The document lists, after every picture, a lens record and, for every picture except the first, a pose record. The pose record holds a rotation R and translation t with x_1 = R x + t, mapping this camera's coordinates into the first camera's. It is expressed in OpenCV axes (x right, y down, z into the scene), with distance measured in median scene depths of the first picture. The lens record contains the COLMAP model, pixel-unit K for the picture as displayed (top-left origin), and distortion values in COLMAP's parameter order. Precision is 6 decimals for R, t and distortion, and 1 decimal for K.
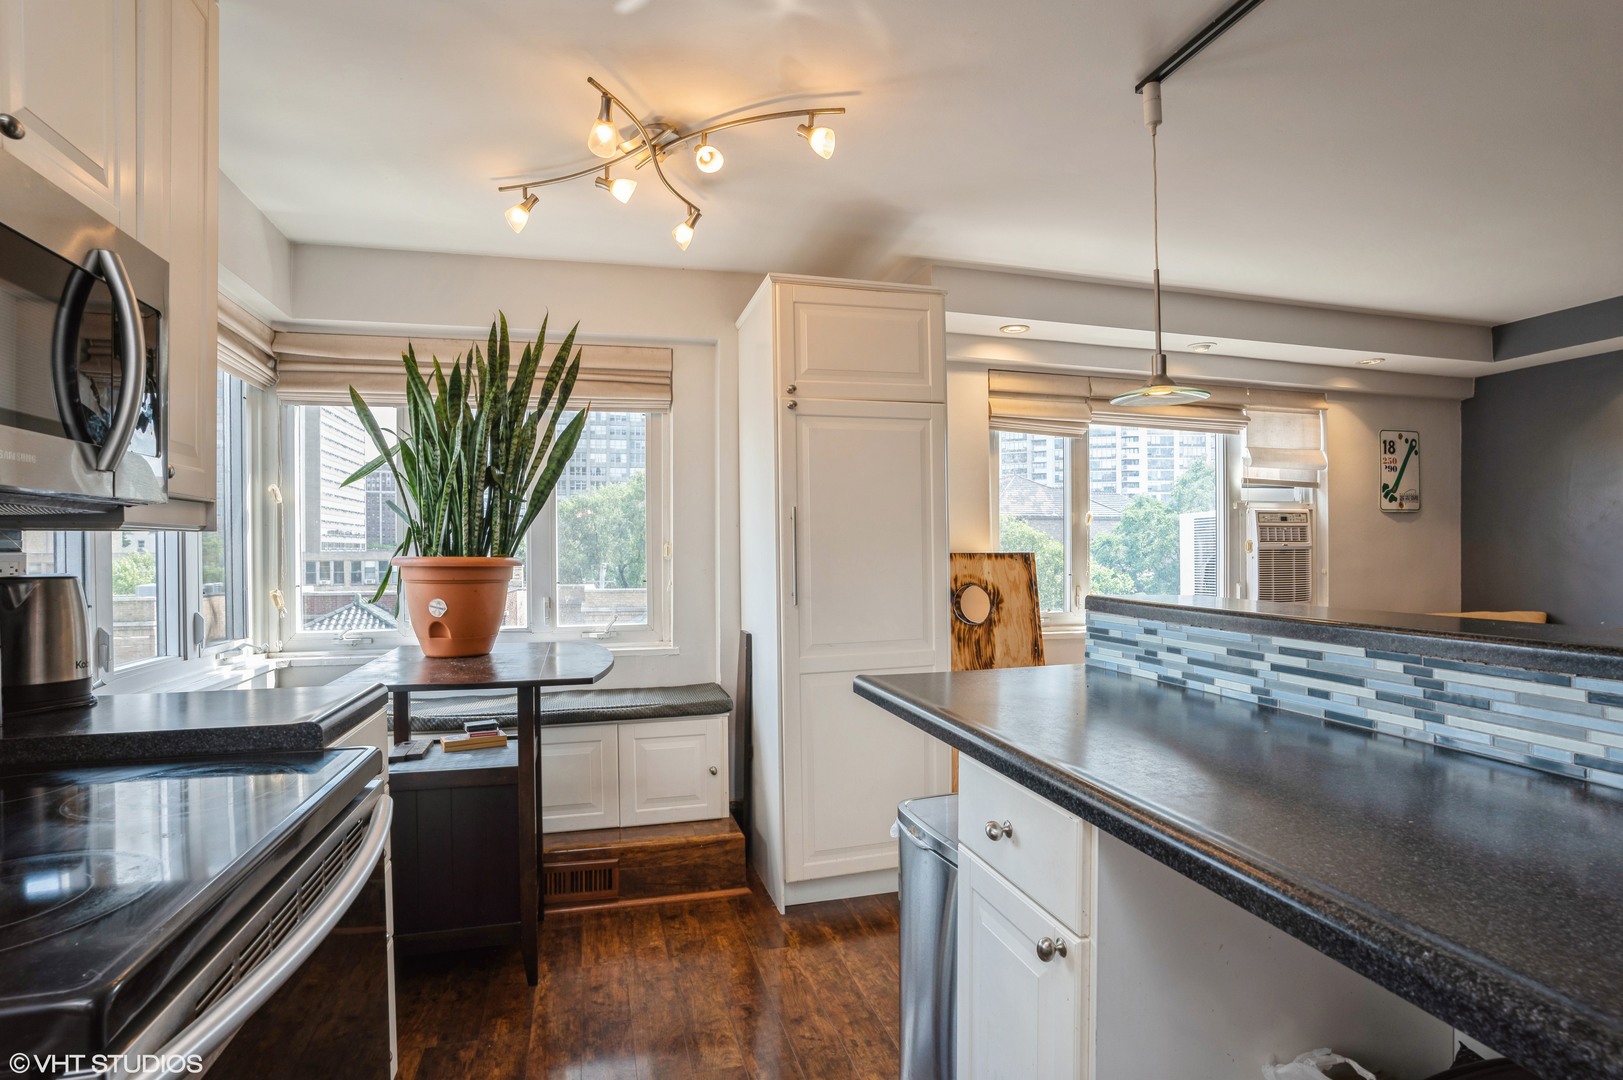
lens RADIAL K [[797.3, 0, 820.3], [0, 797.3, 547.9], [0, 0, 1]] dist [-0.034364, 0.001946]
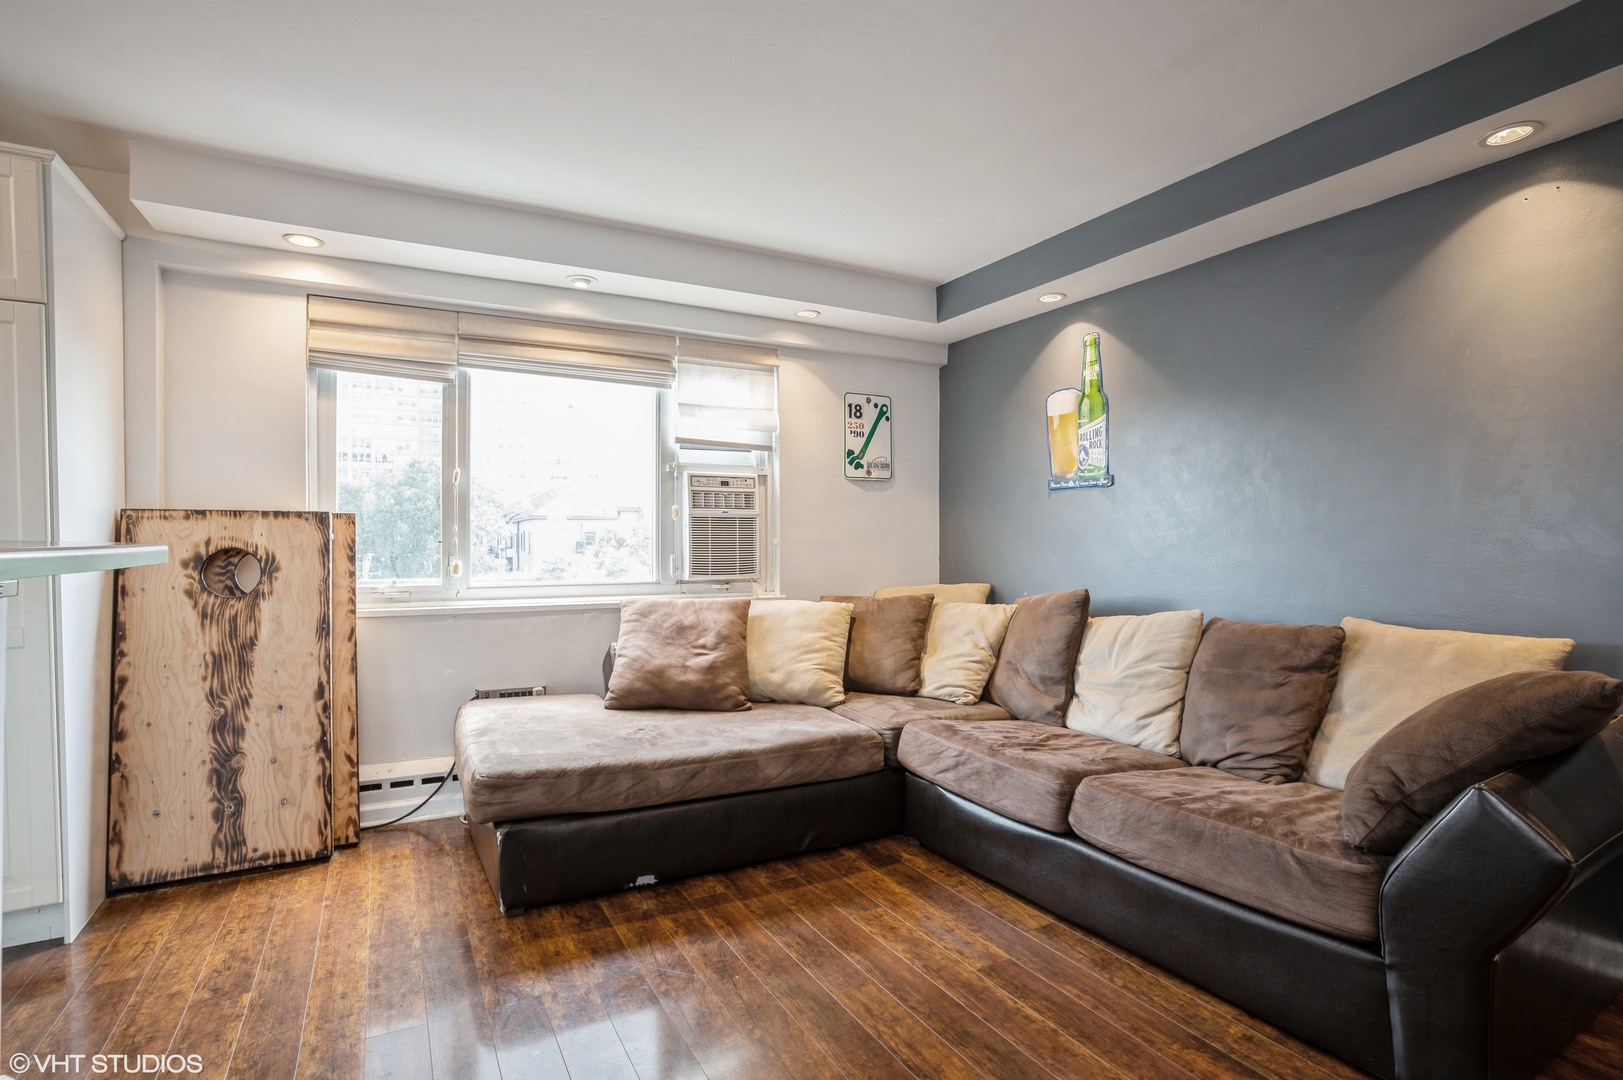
lens RADIAL K [[797.3, 0, 802.8], [0, 797.3, 540.9], [0, 0, 1]] dist [-0.034364, 0.001946]
pose [[0.979130, 0.003132, 0.203210, 0.494997], [-0.002577, 0.999992, -0.002992, 0.032176], [-0.203218, 0.002405, 0.979131, 0.077703]]
